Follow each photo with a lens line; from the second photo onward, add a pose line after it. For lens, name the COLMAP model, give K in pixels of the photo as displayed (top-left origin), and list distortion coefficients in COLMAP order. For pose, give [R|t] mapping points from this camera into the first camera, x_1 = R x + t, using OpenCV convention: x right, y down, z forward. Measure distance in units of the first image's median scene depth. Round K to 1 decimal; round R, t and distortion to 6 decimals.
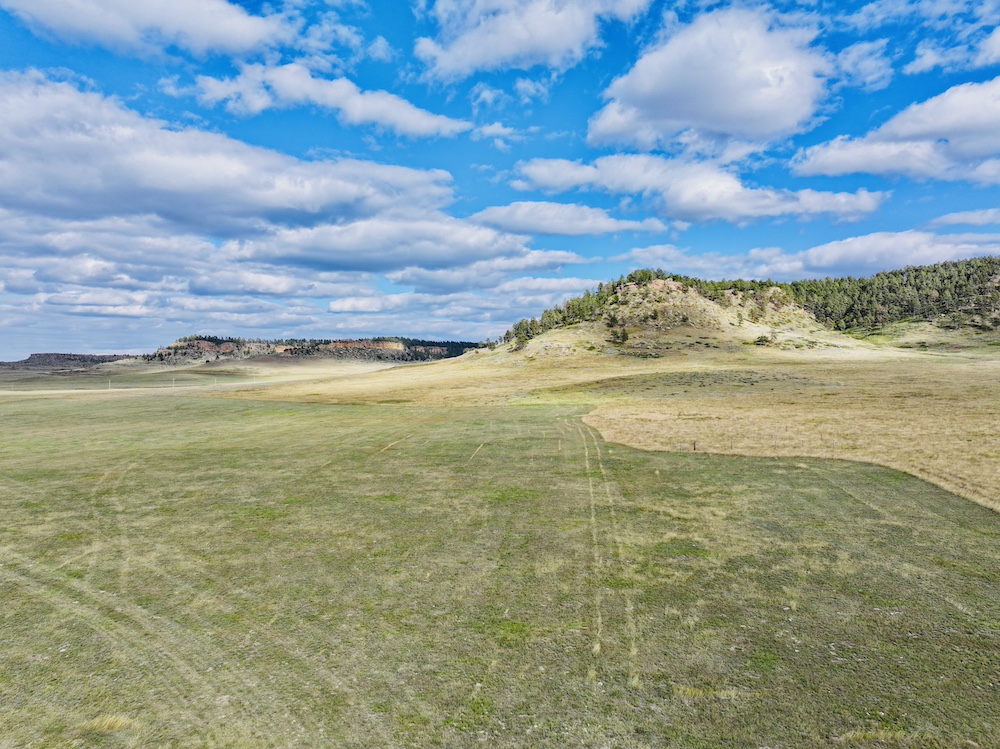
lens RADIAL K [[697.8, 0, 501.0], [0, 697.8, 367.9], [0, 0, 1]] dist [-0.002777, 0.012611]
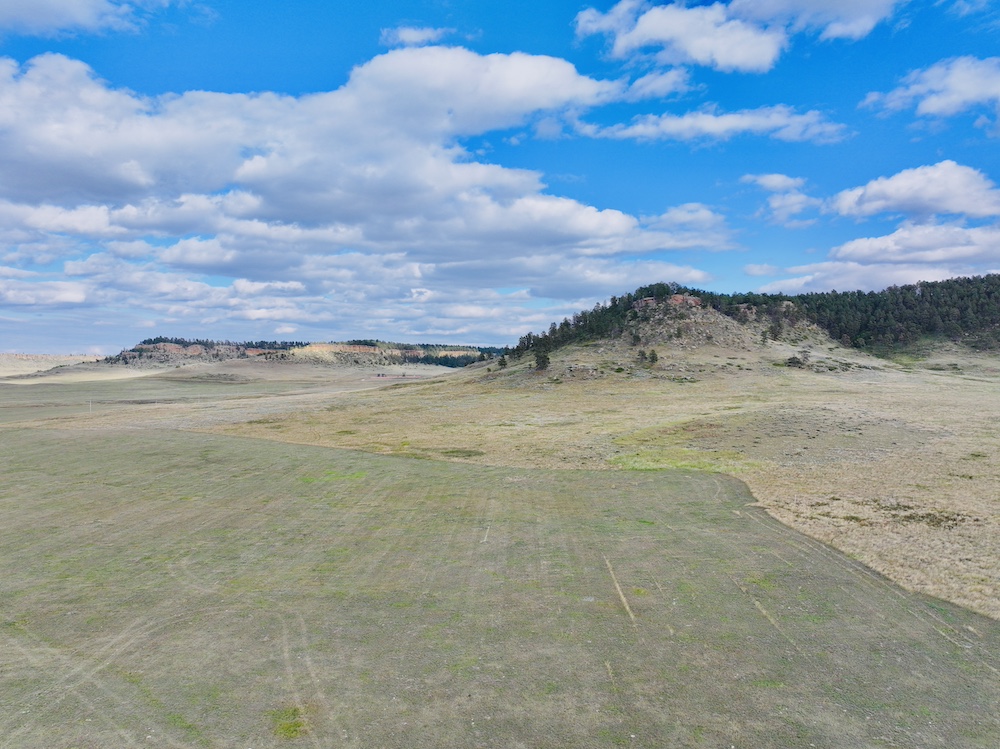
lens RADIAL K [[697.8, 0, 500.7], [0, 697.8, 349.0], [0, 0, 1]] dist [-0.002777, 0.012611]
pose [[0.998631, 0.004546, 0.052102, -0.067236], [-0.003283, 0.999700, -0.024288, -0.027639], [-0.052197, 0.024083, 0.998346, 0.053586]]
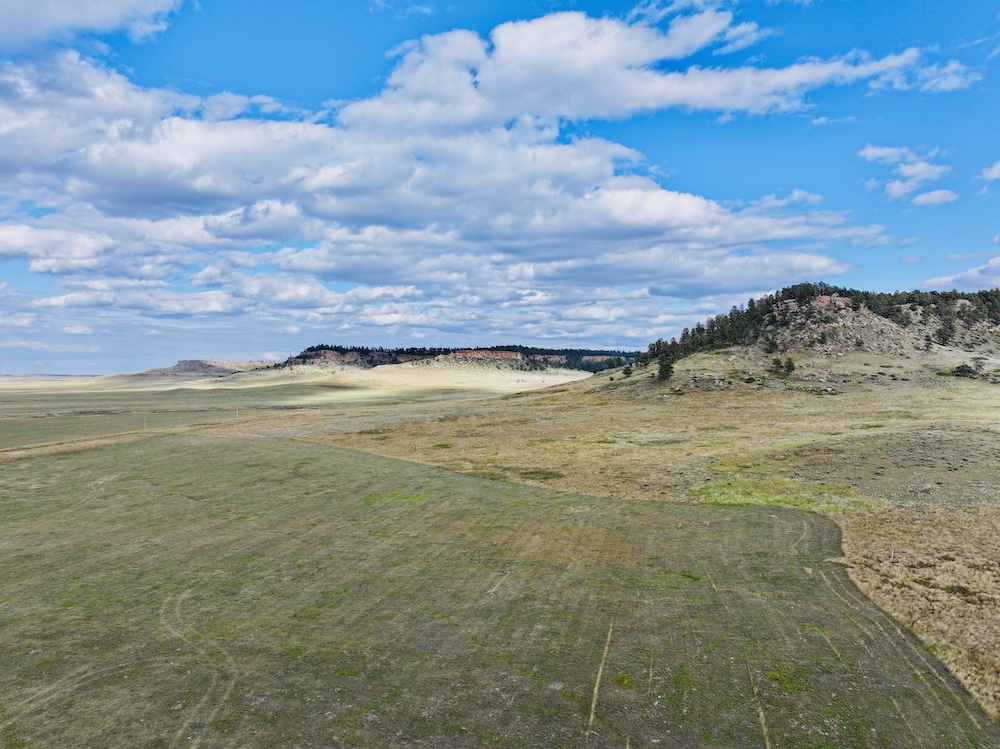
lens RADIAL K [[697.8, 0, 502.8], [0, 697.8, 363.9], [0, 0, 1]] dist [-0.002777, 0.012611]
pose [[0.987130, 0.000076, -0.159919, -0.029103], [-0.001341, 0.999969, -0.007802, -0.034483], [0.159913, 0.007916, 0.987099, 0.078577]]
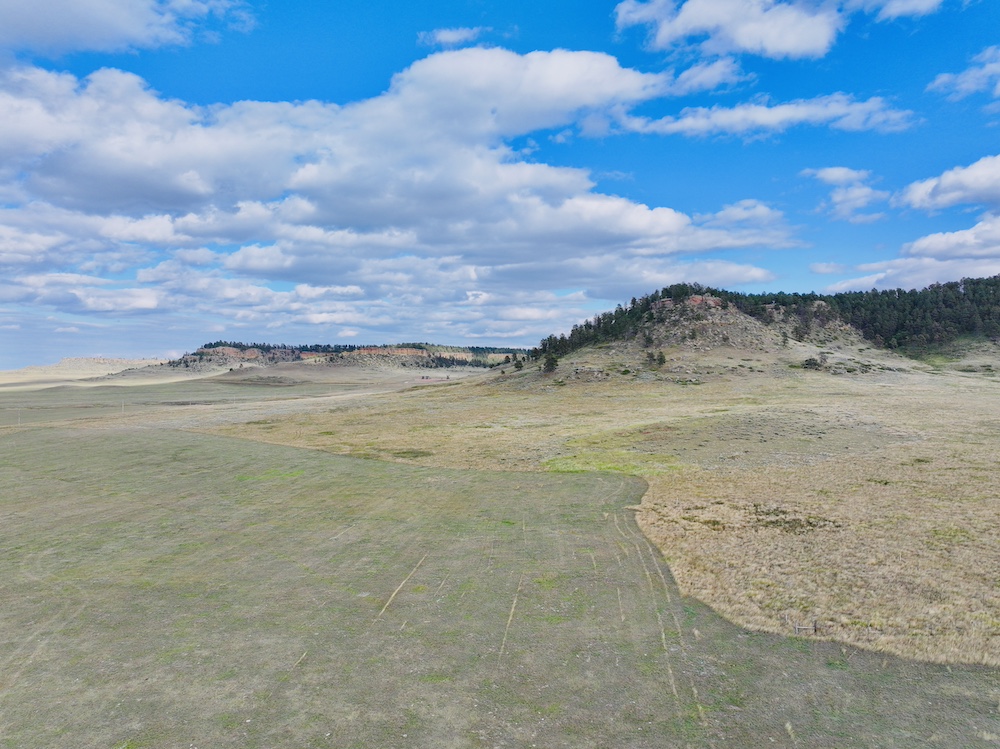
lens RADIAL K [[697.8, 0, 502.4], [0, 697.8, 367.2], [0, 0, 1]] dist [-0.002777, 0.012611]
pose [[0.999423, 0.001537, -0.033923, -0.003290], [-0.001588, 0.999998, -0.001481, -0.027632], [0.033920, 0.001534, 0.999423, 0.050478]]
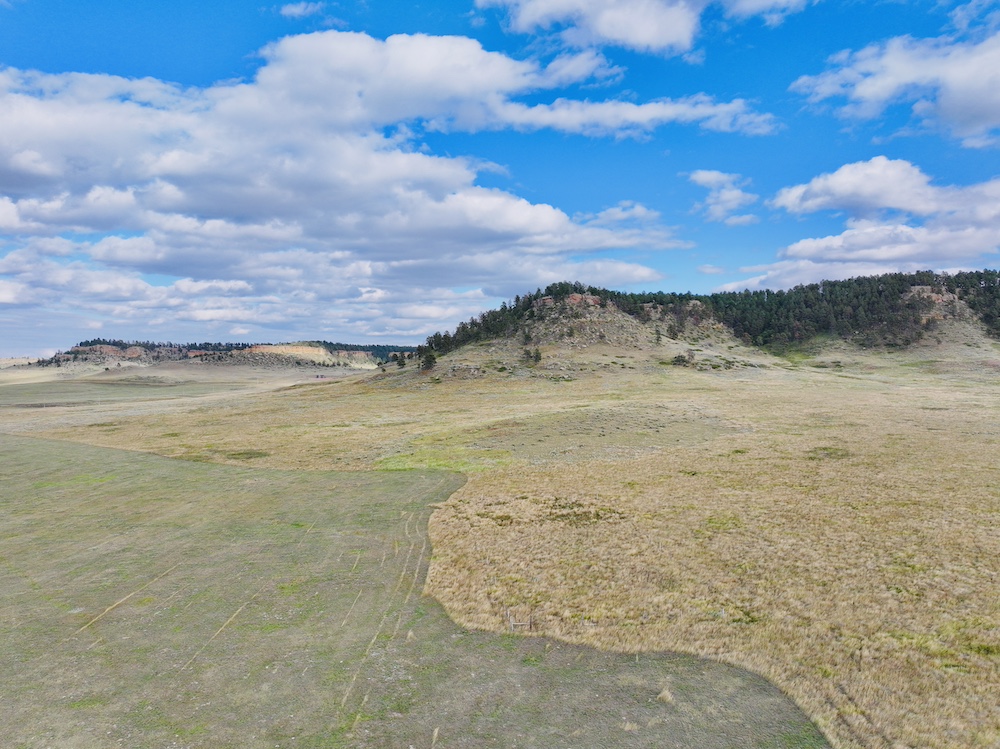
lens RADIAL K [[697.8, 0, 502.7], [0, 697.8, 370.3], [0, 0, 1]] dist [-0.002777, 0.012611]
pose [[0.995330, -0.002517, 0.096493, 0.033271], [0.002048, 0.999986, 0.004955, -0.026289], [-0.096505, -0.004734, 0.995321, 0.056137]]
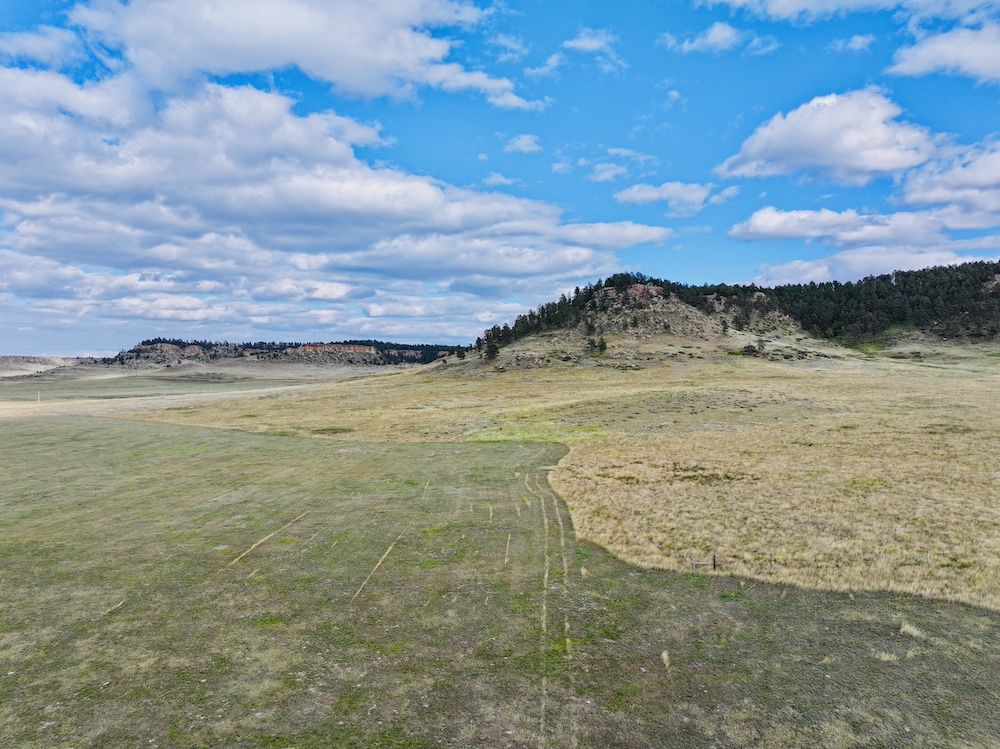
lens RADIAL K [[697.8, 0, 502.8], [0, 697.8, 368.0], [0, 0, 1]] dist [-0.002777, 0.012611]
pose [[0.999419, 0.000187, 0.034079, 0.011197], [-0.000125, 0.999998, -0.001805, -0.011908], [-0.034080, 0.001800, 0.999417, 0.066649]]
